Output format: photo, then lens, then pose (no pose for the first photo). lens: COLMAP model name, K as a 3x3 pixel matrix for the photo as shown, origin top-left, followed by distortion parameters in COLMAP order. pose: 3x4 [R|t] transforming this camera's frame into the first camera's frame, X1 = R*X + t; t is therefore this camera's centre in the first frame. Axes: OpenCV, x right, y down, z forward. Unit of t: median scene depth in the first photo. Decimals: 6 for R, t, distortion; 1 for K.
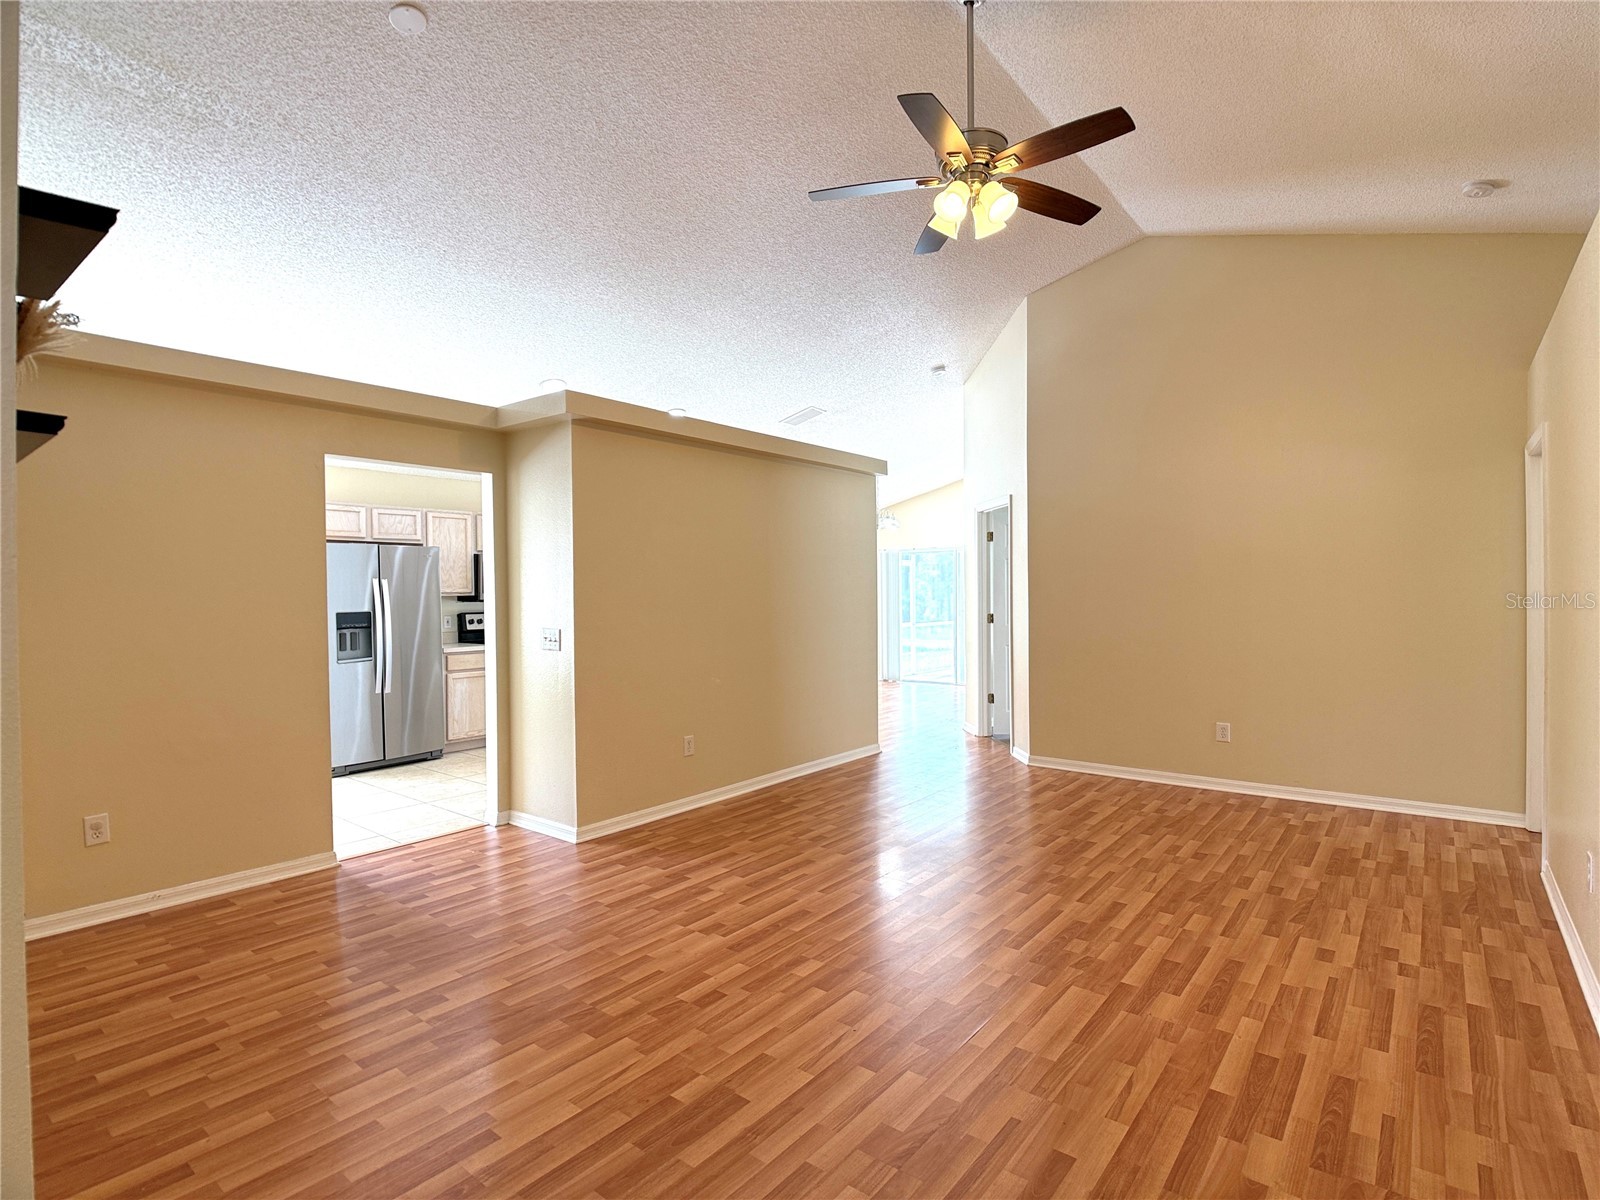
lens RADIAL K [[807.6, 0, 809.8], [0, 807.6, 603.5], [0, 0, 1]] dist [-0.008553, -0.005700]
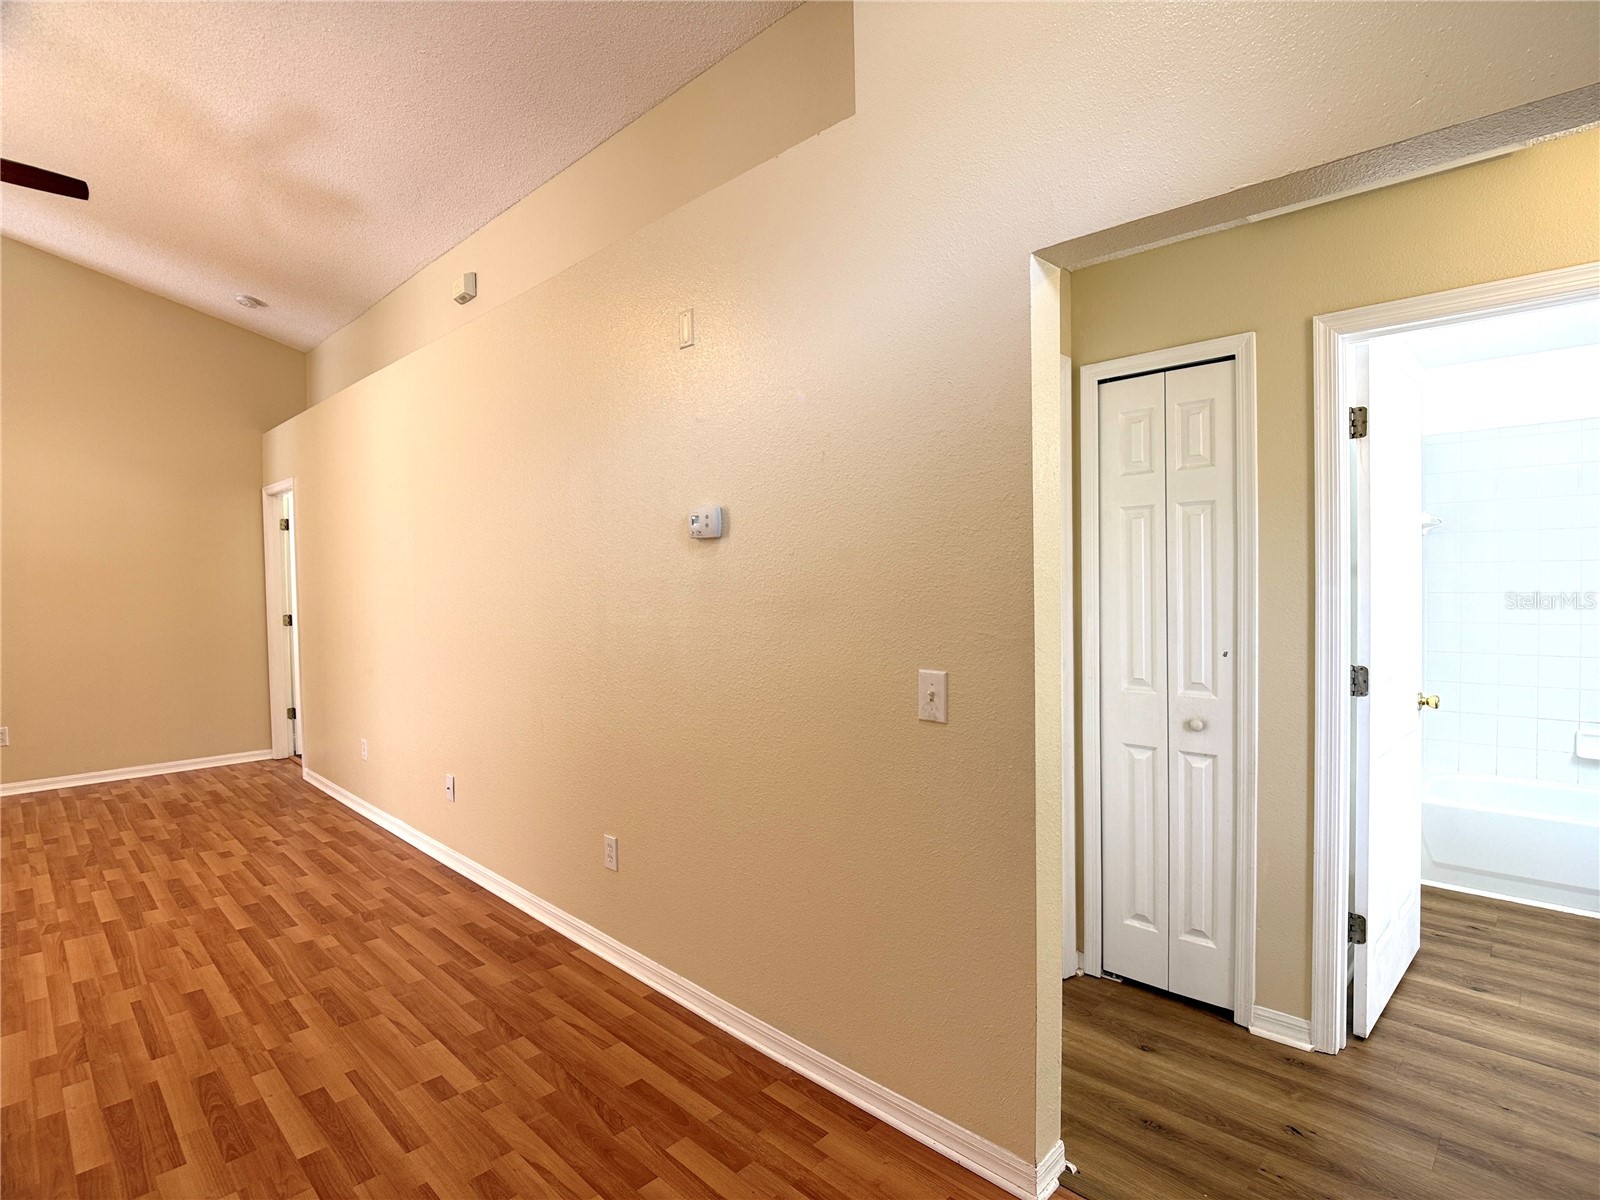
lens RADIAL K [[813.5, 0, 800.0], [0, 813.5, 600.0], [0, 0, 1]] dist [-0.019564, 0.000826]
pose [[0.112876, -0.011264, 0.993545, -0.611406], [0.022865, 0.999700, 0.008736, 0.012785], [-0.993346, 0.021732, 0.113100, -0.143415]]
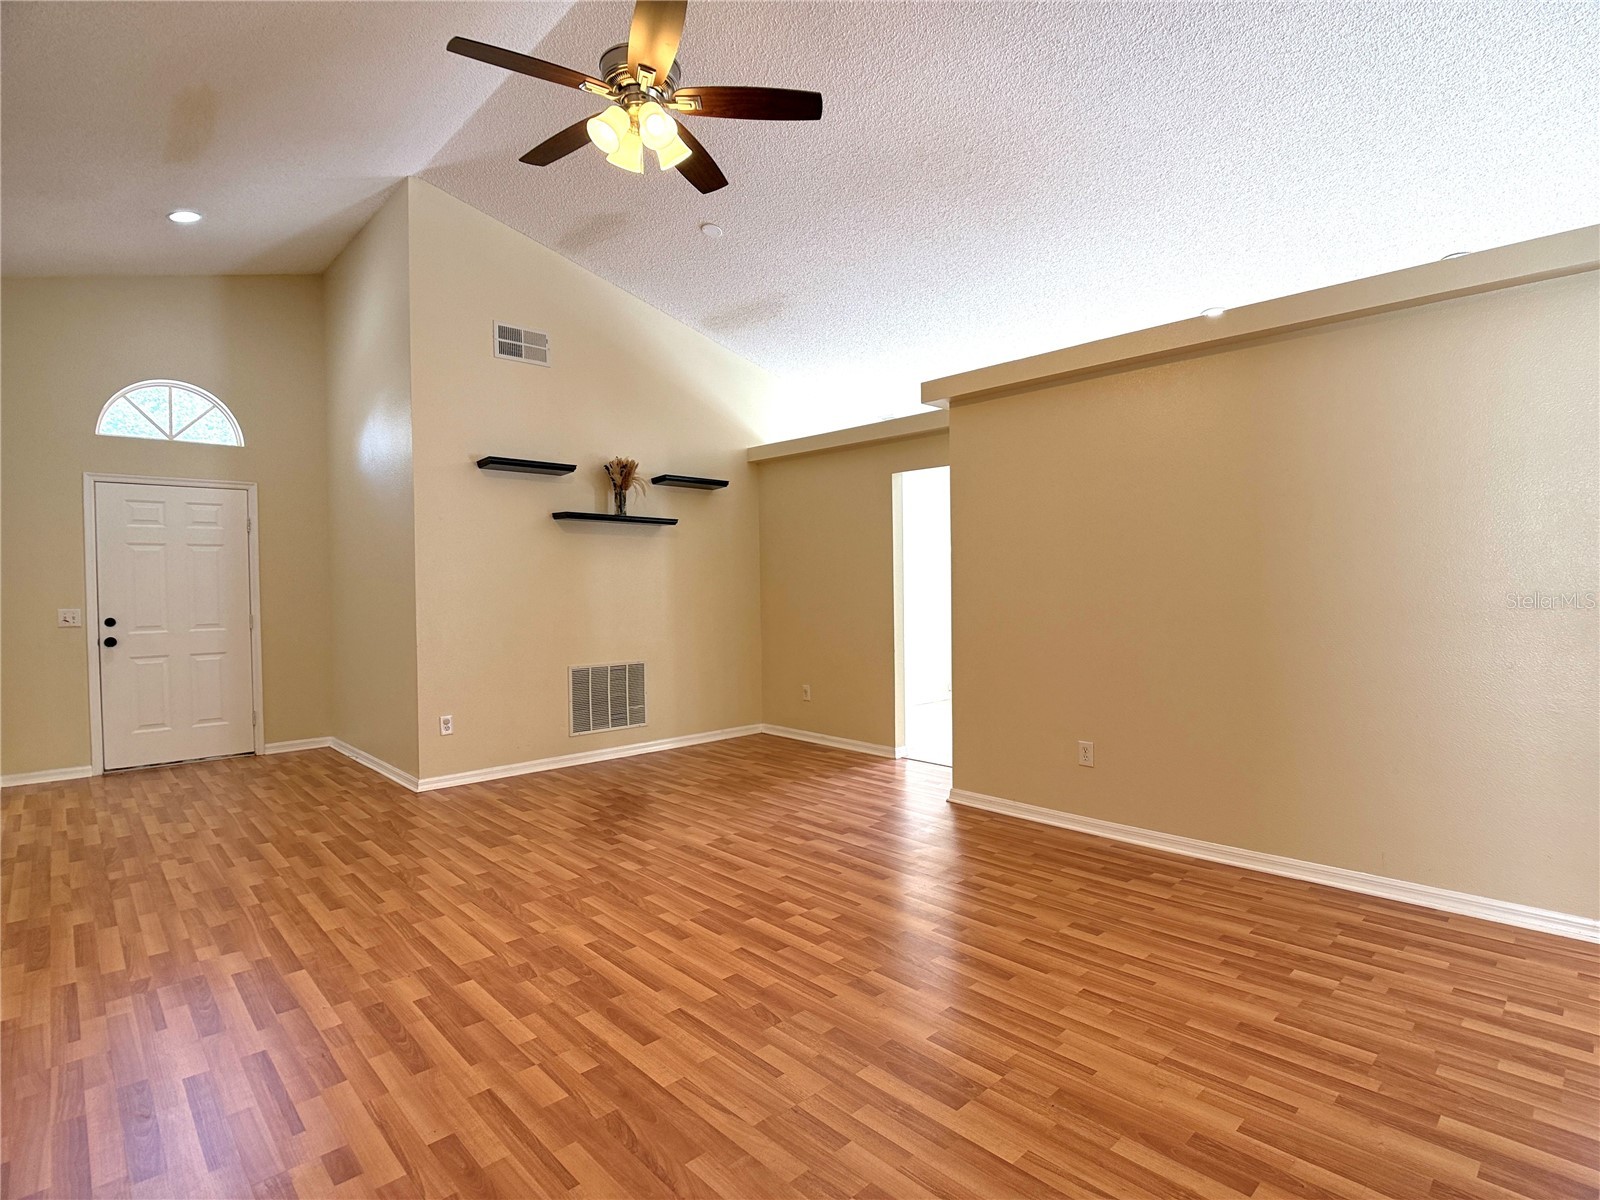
lens RADIAL K [[807.6, 0, 809.8], [0, 807.6, 603.5], [0, 0, 1]] dist [-0.008553, -0.005700]
pose [[-0.142030, 0.032859, -0.989317, 1.169845], [-0.005614, 0.999406, 0.034000, -0.001900], [0.989846, 0.010384, -0.141762, 1.426772]]
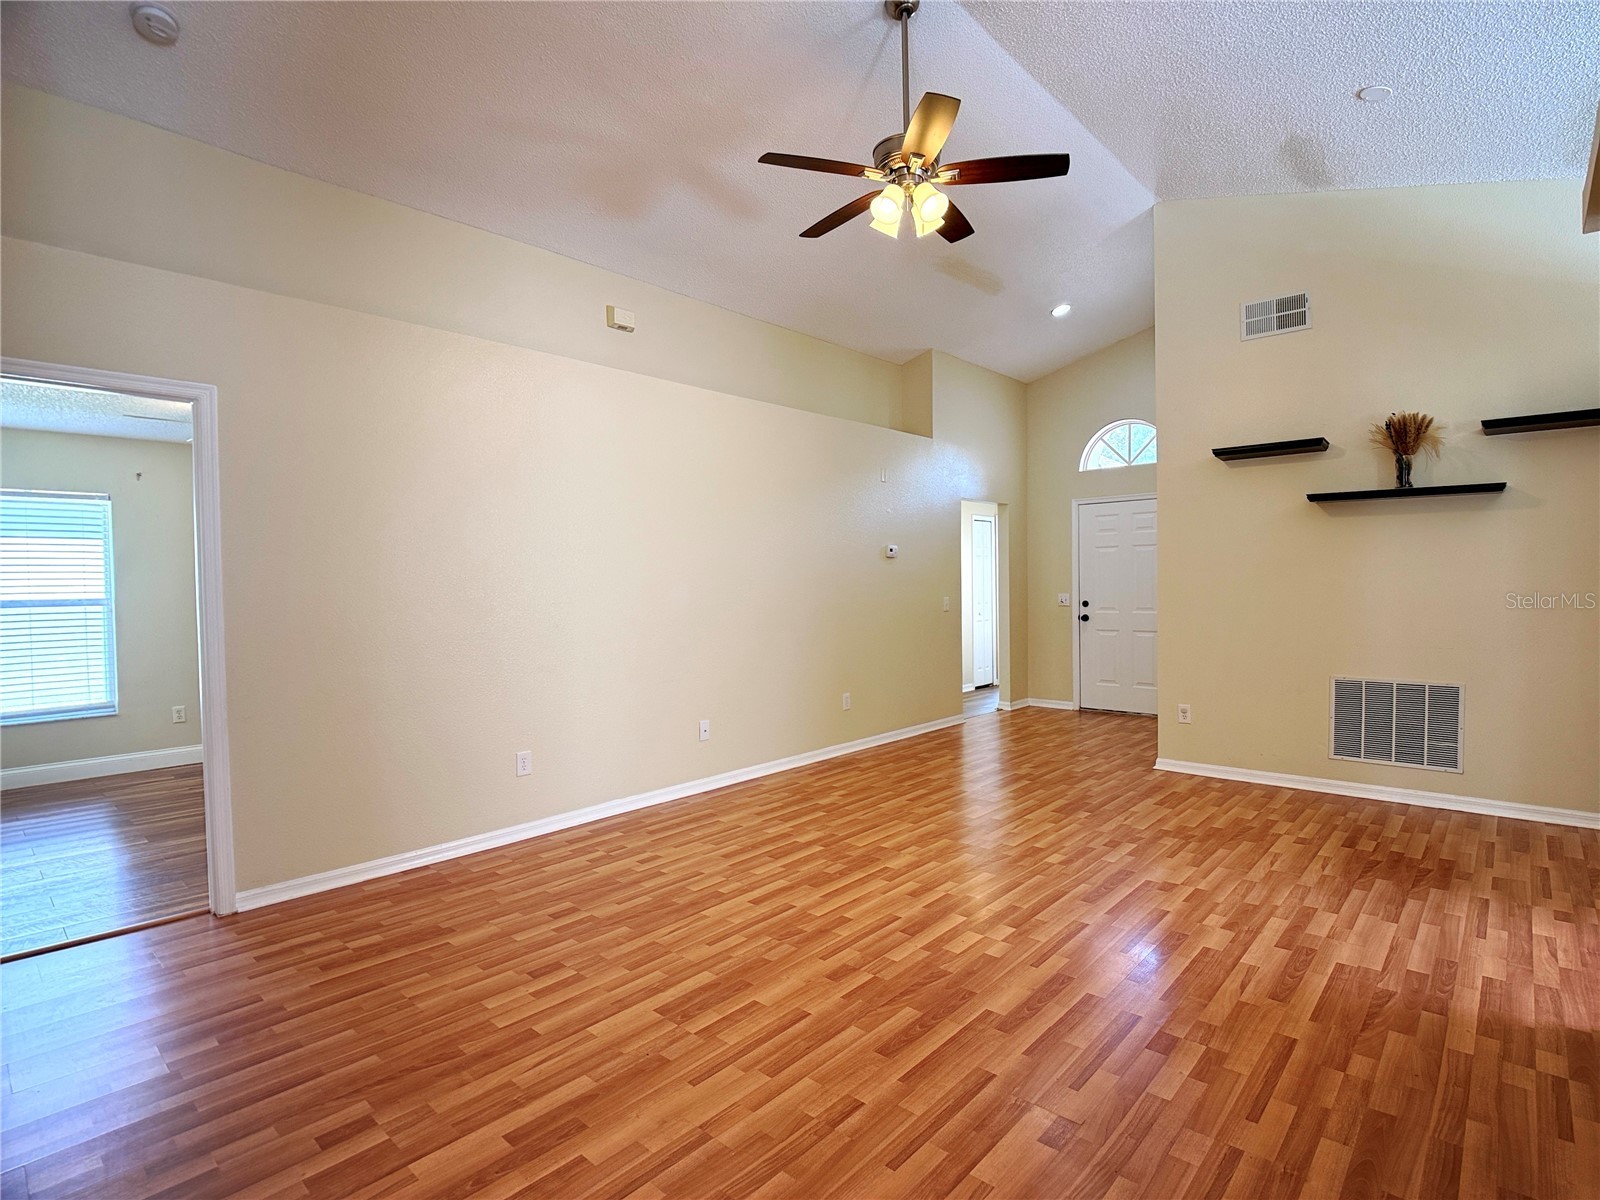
lens RADIAL K [[807.6, 0, 809.8], [0, 807.6, 603.5], [0, 0, 1]] dist [-0.008553, -0.005700]
pose [[-0.997686, 0.019890, 0.065008, 0.293977], [0.022729, 0.998807, 0.043229, -0.021963], [-0.064071, 0.044607, -0.996948, 2.261271]]
